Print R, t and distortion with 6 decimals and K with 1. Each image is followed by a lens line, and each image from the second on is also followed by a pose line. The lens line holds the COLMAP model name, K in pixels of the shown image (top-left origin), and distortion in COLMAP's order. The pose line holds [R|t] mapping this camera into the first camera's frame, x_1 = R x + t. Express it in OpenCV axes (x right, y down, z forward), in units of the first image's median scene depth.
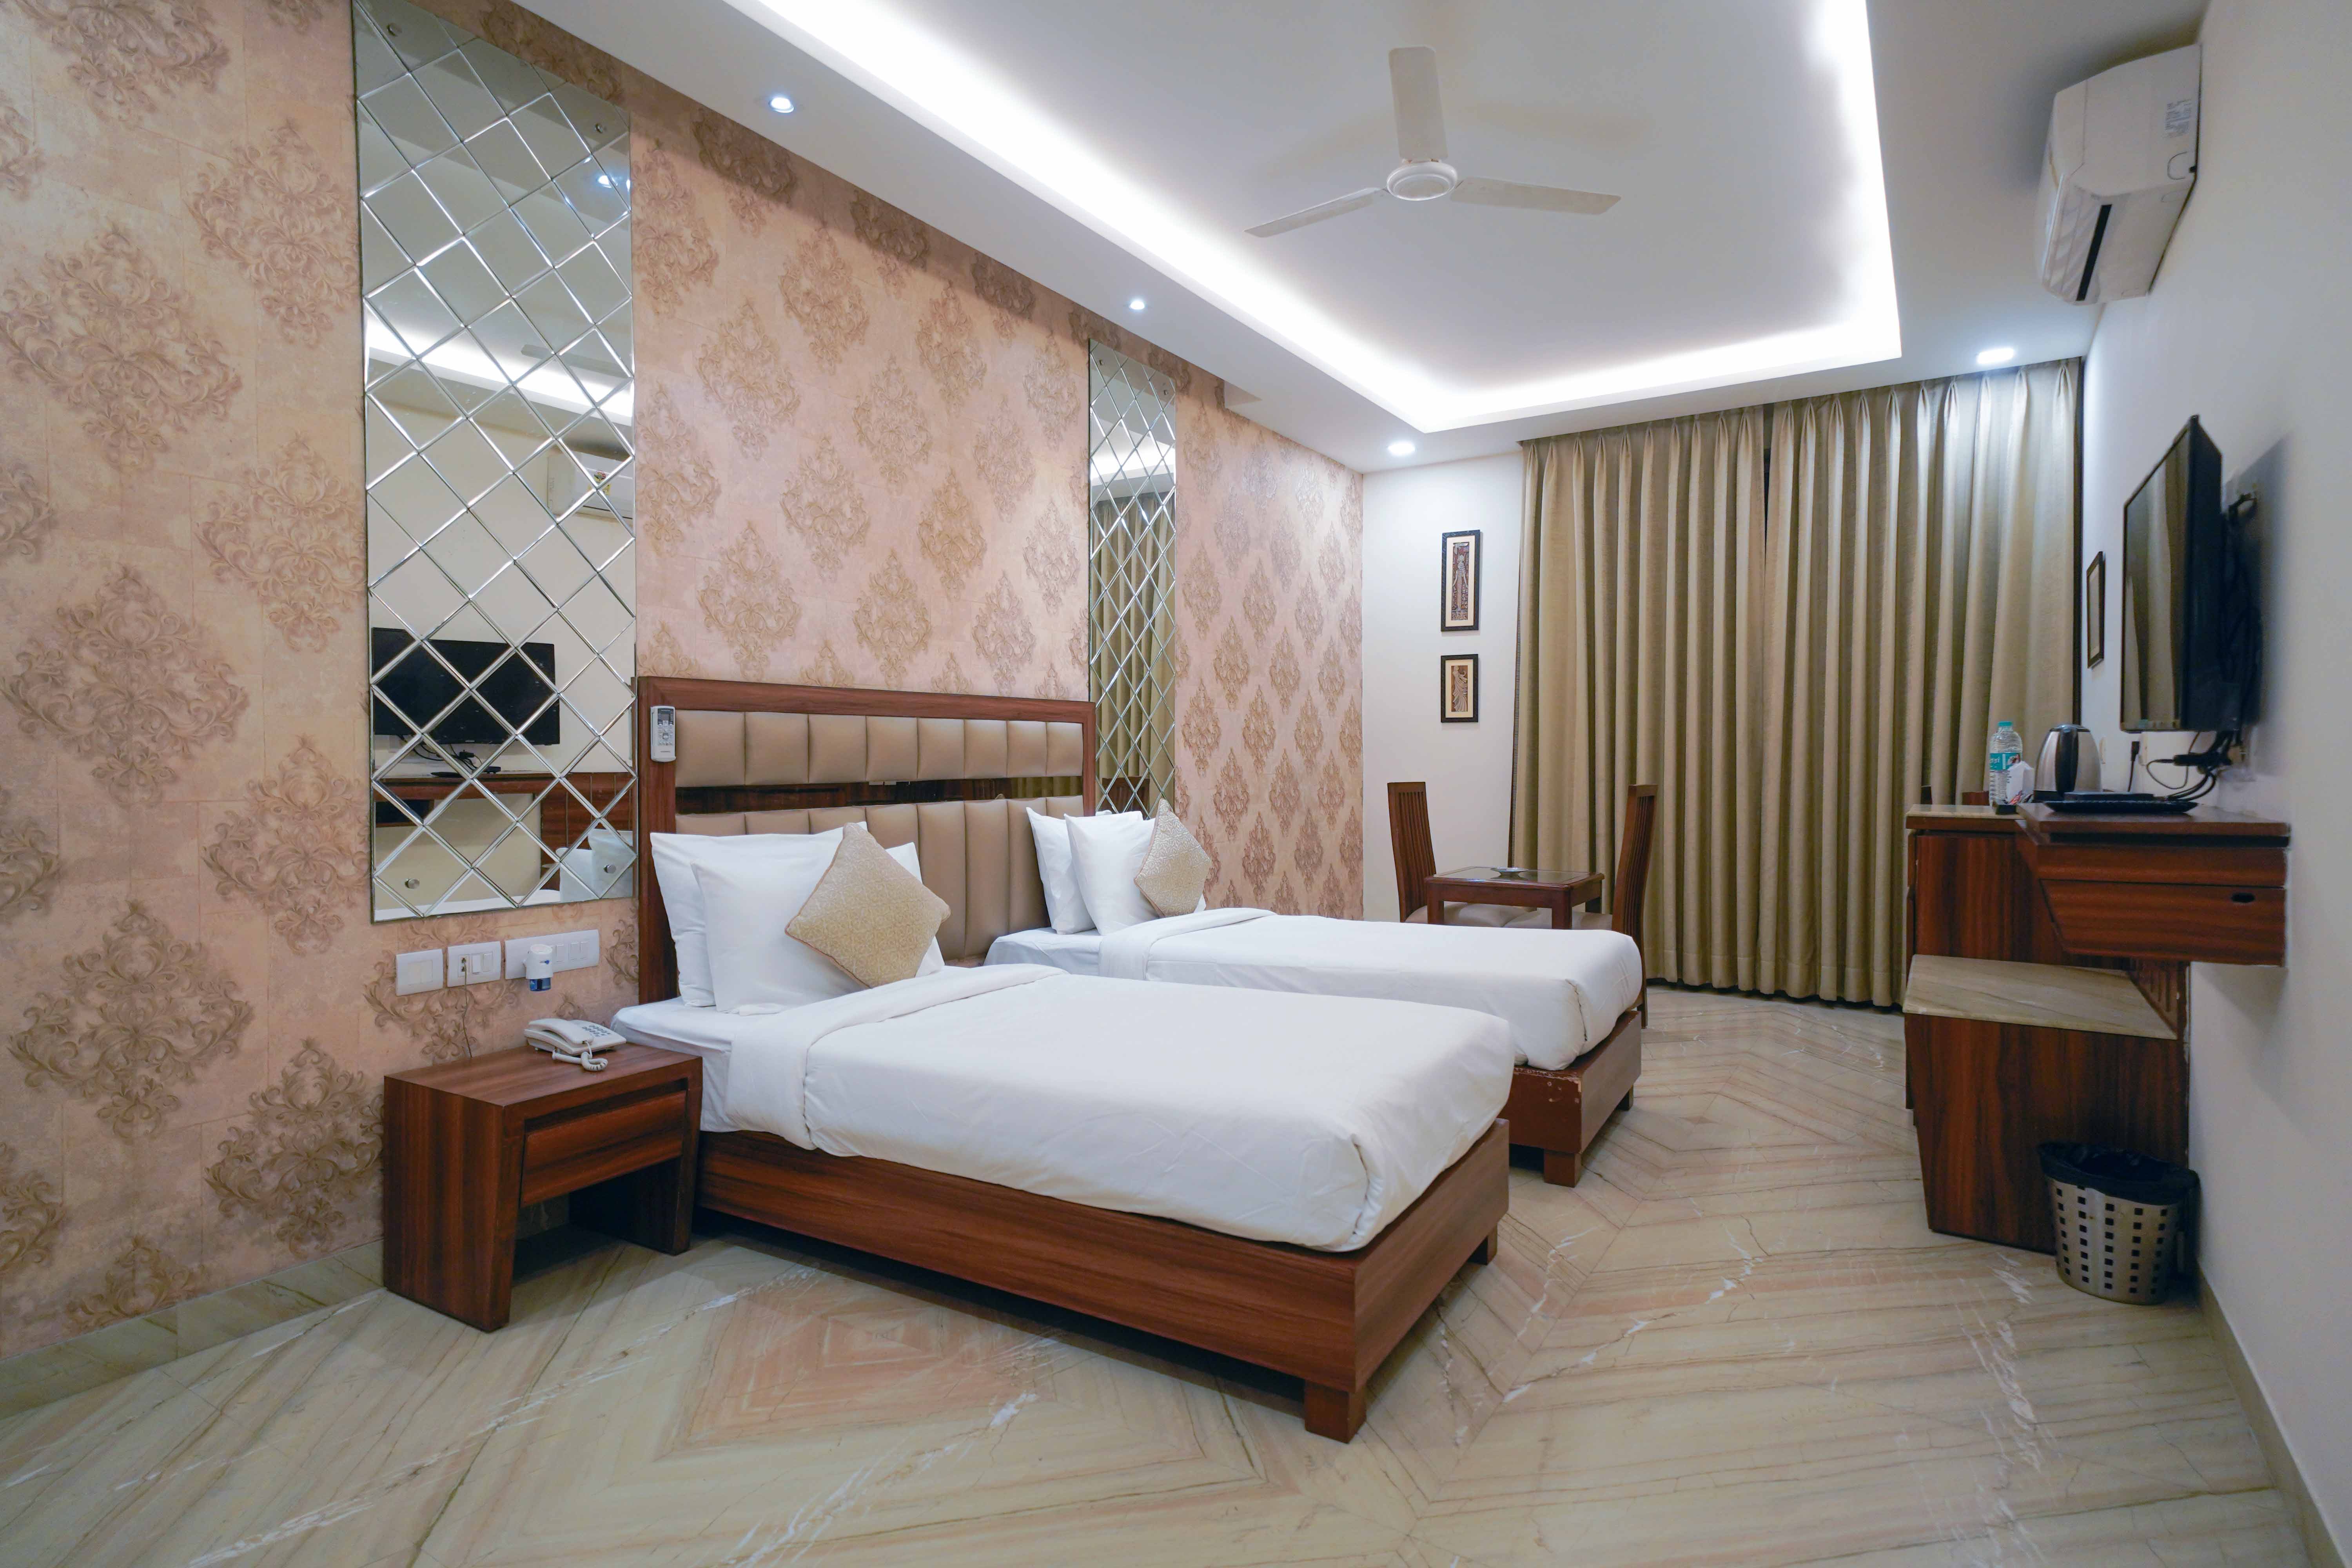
lens RADIAL K [[1209.1, 0, 1168.4], [0, 1209.1, 783.0], [0, 0, 1]] dist [0.020745, 0.006613]
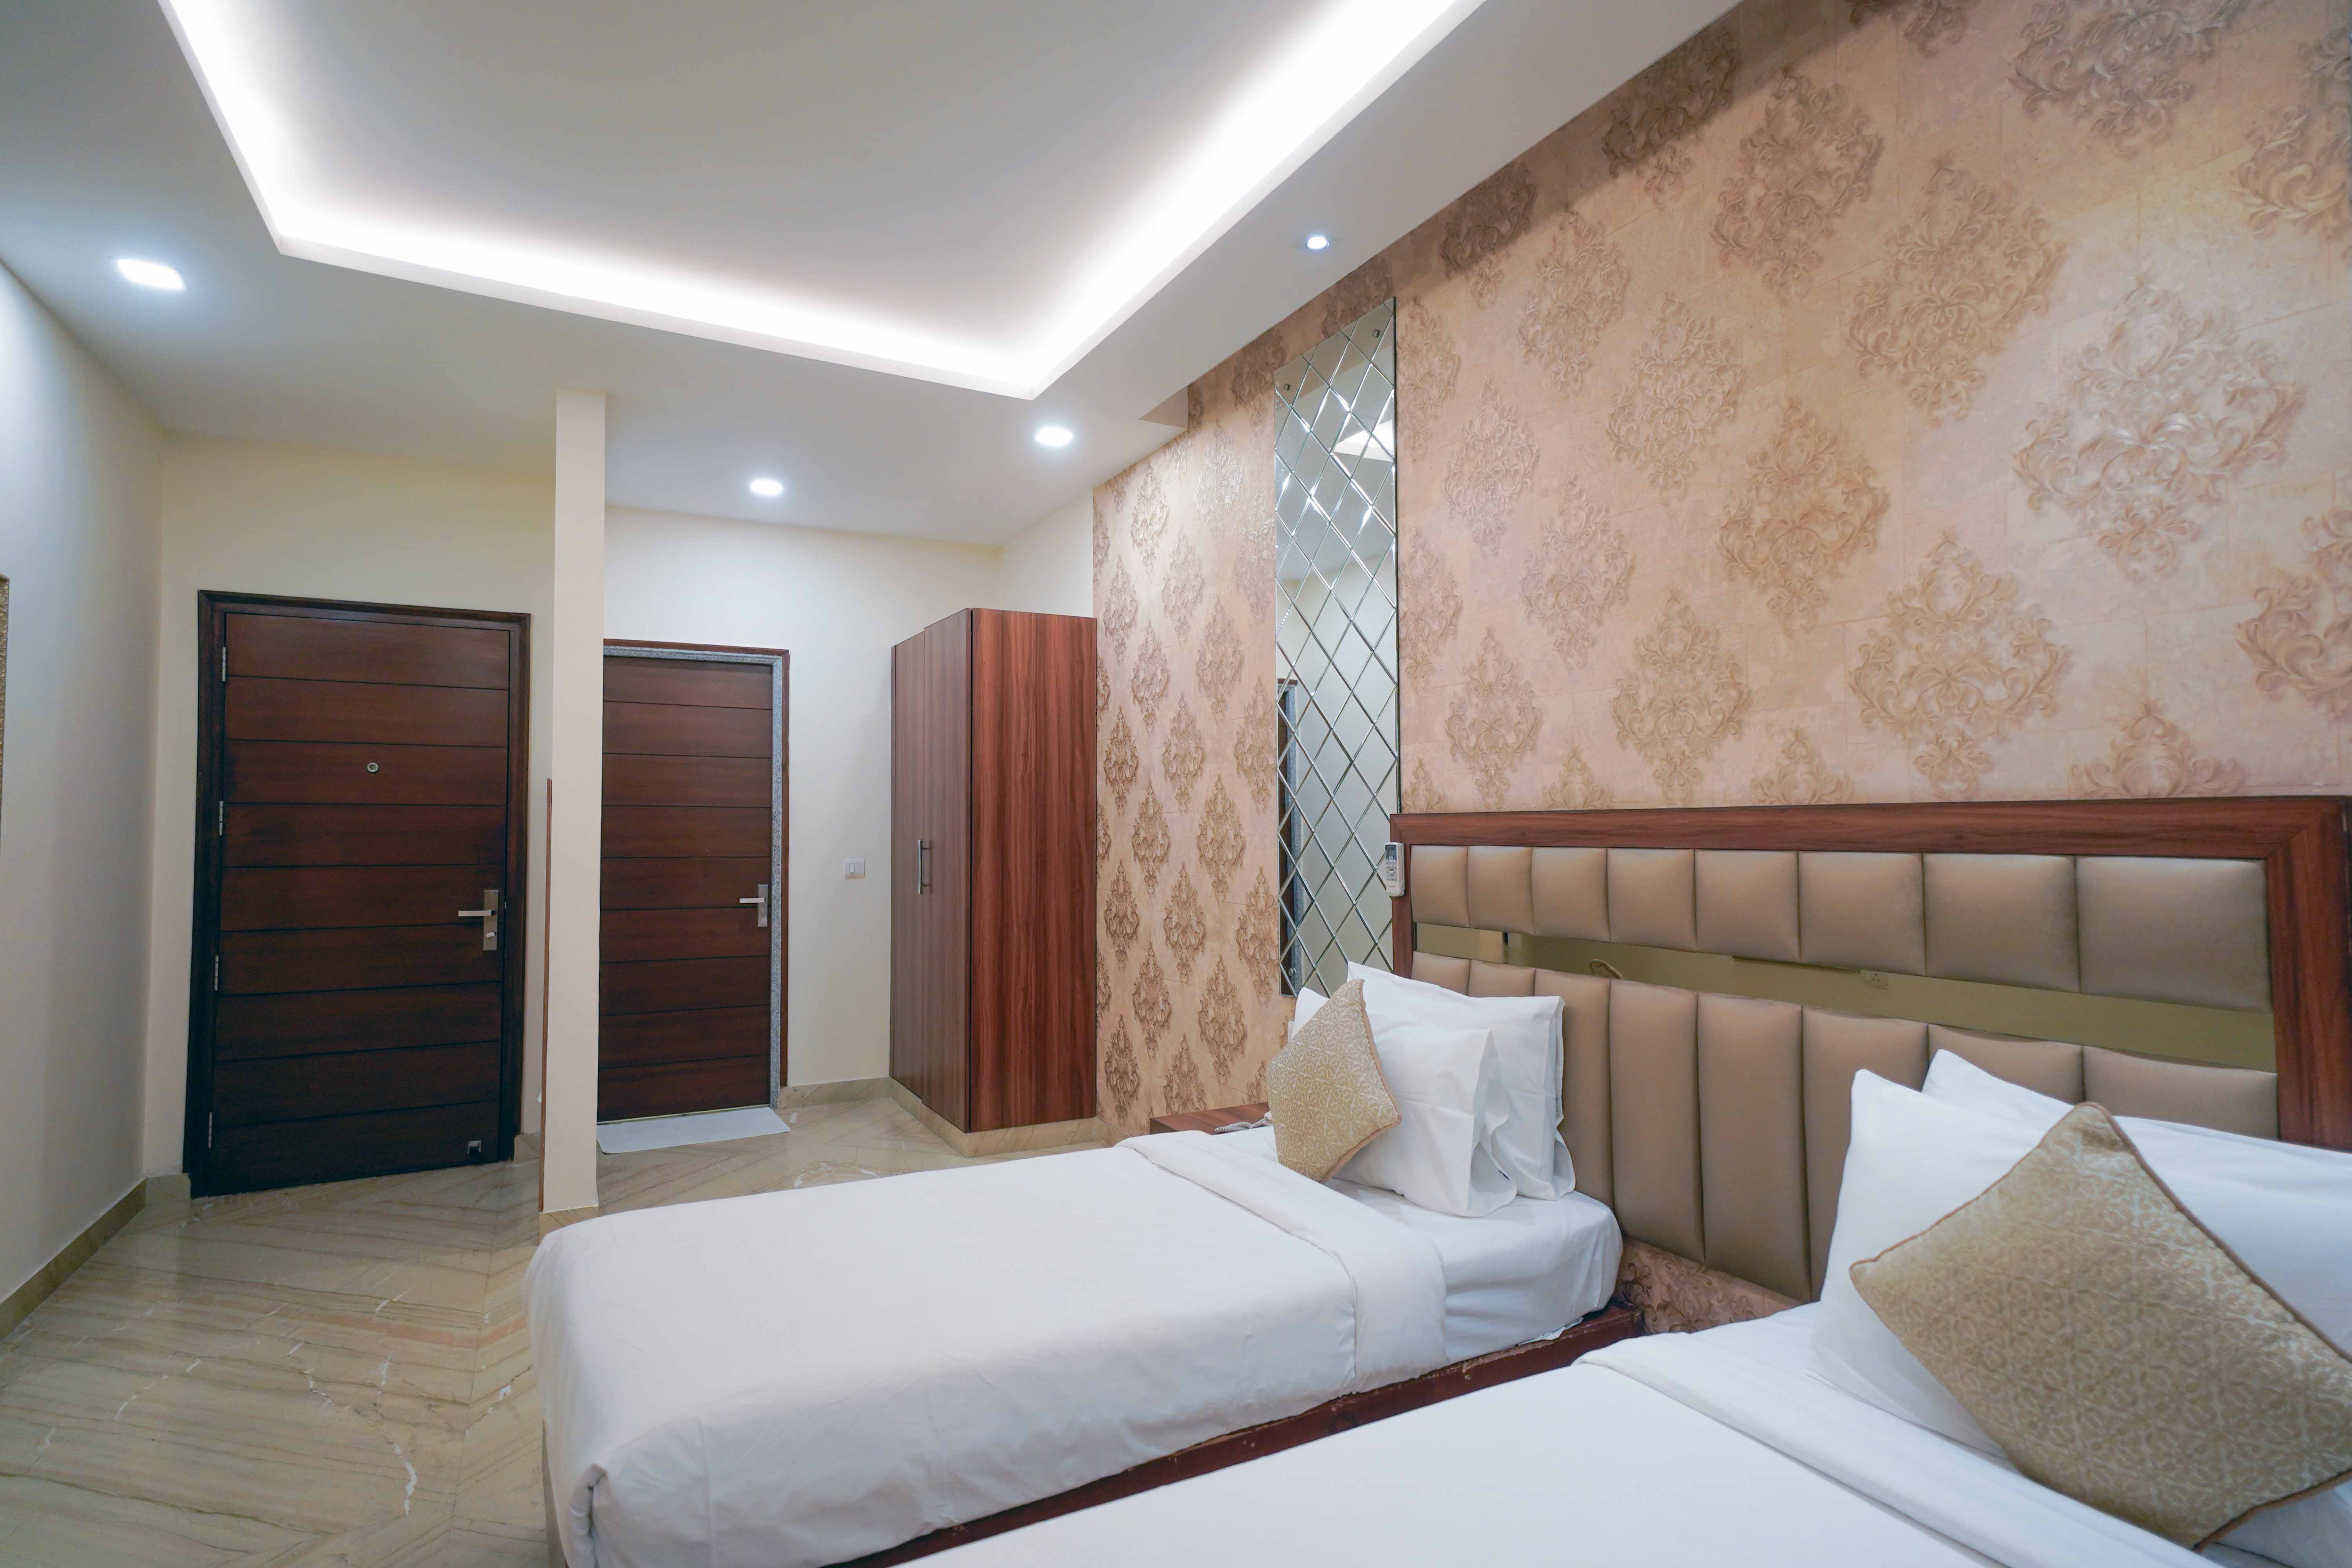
lens RADIAL K [[1209.1, 0, 1184.6], [0, 1209.1, 779.6], [0, 0, 1]] dist [0.020745, 0.006613]
pose [[-0.500444, -0.022521, -0.865476, 0.474802], [-0.009681, 0.999745, -0.020417, -0.077280], [0.865715, -0.001839, -0.500534, 1.127529]]
